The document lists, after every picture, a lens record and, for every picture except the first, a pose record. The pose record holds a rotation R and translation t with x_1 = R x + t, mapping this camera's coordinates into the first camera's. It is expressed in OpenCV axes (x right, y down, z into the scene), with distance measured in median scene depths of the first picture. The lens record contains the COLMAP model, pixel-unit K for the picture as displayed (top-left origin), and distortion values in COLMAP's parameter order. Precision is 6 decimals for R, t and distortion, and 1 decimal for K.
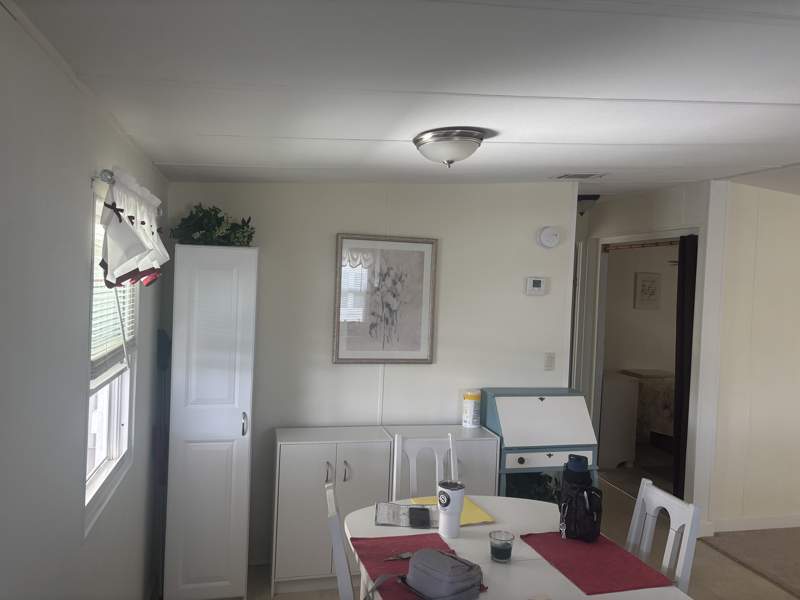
lens RADIAL K [[609.6, 0, 400.0], [0, 609.6, 300.0], [0, 0, 1]] dist [0.024073, -0.002709]
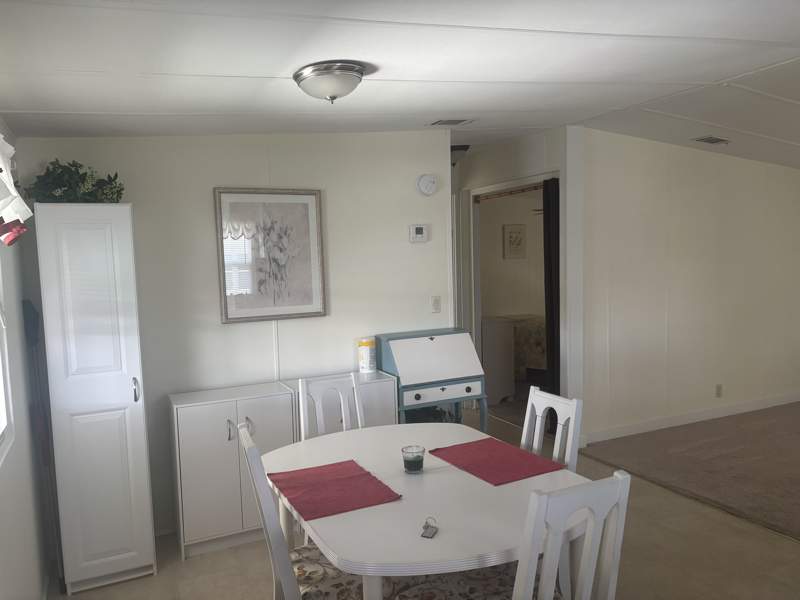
lens RADIAL K [[607.3, 0, 399.5], [0, 607.3, 315.9], [0, 0, 1]] dist [0.062999, -0.072421]
pose [[0.976032, -0.088005, 0.199040, -0.029611], [0.075570, 0.994733, 0.069246, 0.047781], [-0.204085, -0.052544, 0.977542, -0.013993]]
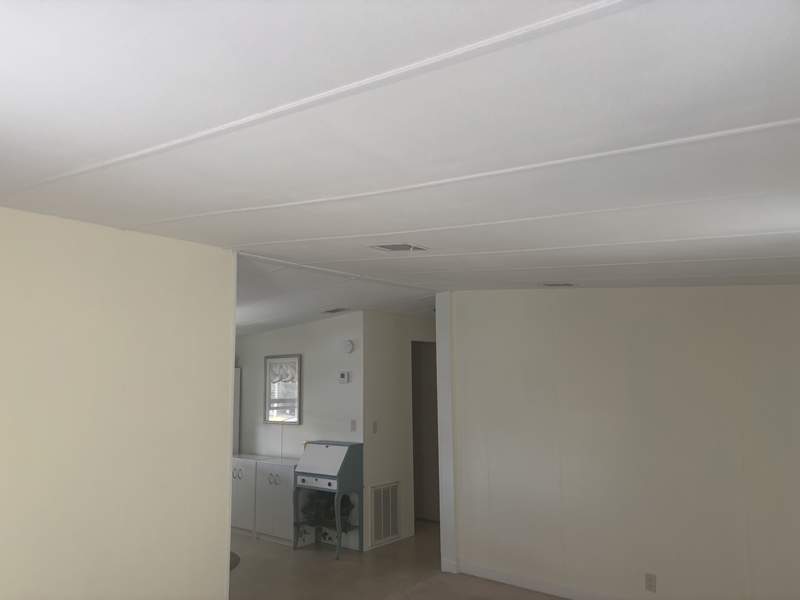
lens RADIAL K [[609.6, 0, 400.0], [0, 609.6, 300.0], [0, 0, 1]] dist [0.024073, -0.002709]
pose [[0.585208, -0.151881, -0.796533, 1.786401], [0.005586, 0.983034, -0.183338, 0.080334], [0.810864, 0.102842, 0.576128, 0.181989]]
